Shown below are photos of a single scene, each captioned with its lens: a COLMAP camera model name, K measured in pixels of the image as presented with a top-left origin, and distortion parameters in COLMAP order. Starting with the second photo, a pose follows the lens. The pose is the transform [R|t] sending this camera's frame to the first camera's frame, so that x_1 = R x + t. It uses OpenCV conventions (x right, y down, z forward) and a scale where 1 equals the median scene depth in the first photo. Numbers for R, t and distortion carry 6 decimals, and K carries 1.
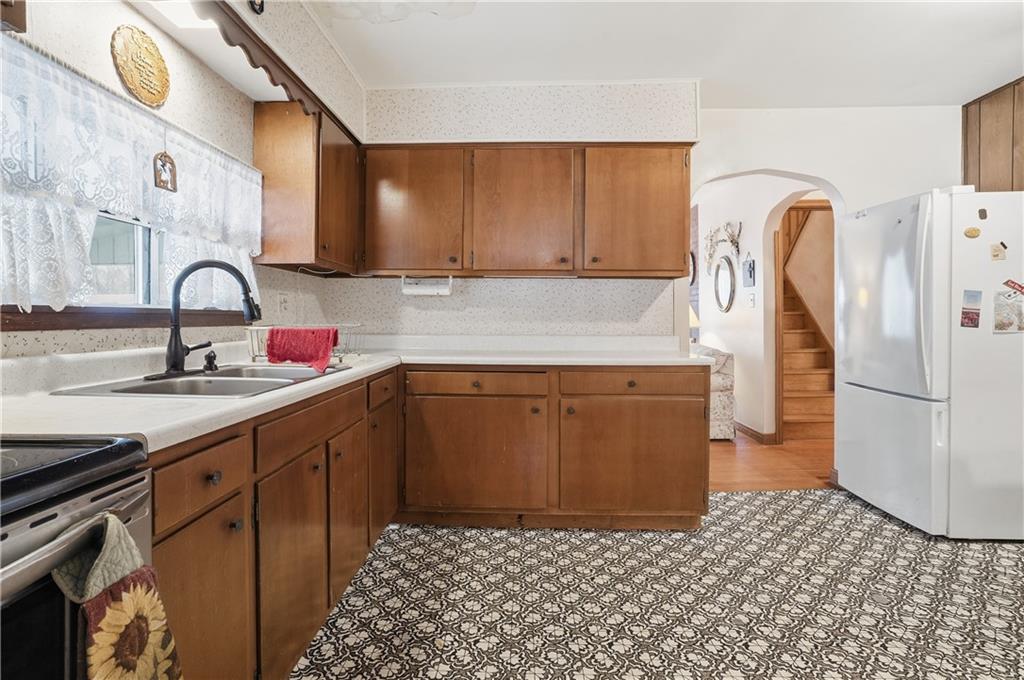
lens RADIAL K [[514.1, 0, 512.4], [0, 514.1, 325.1], [0, 0, 1]] dist [-0.031632, 0.000039]
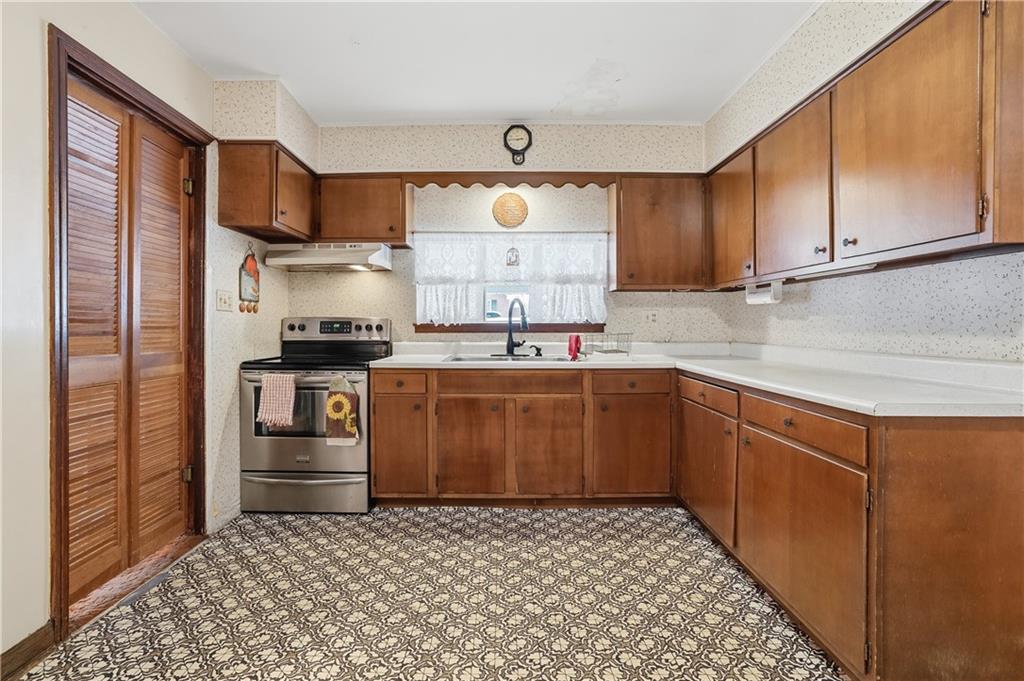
lens RADIAL K [[505.4, 0, 504.9], [0, 505.4, 342.3], [0, 0, 1]] dist [-0.054900, 0.030073]
pose [[0.030189, 0.028224, -0.999146, 1.005084], [-0.012234, 0.999537, 0.027866, -0.009886], [0.999469, 0.011382, 0.030520, 0.665170]]
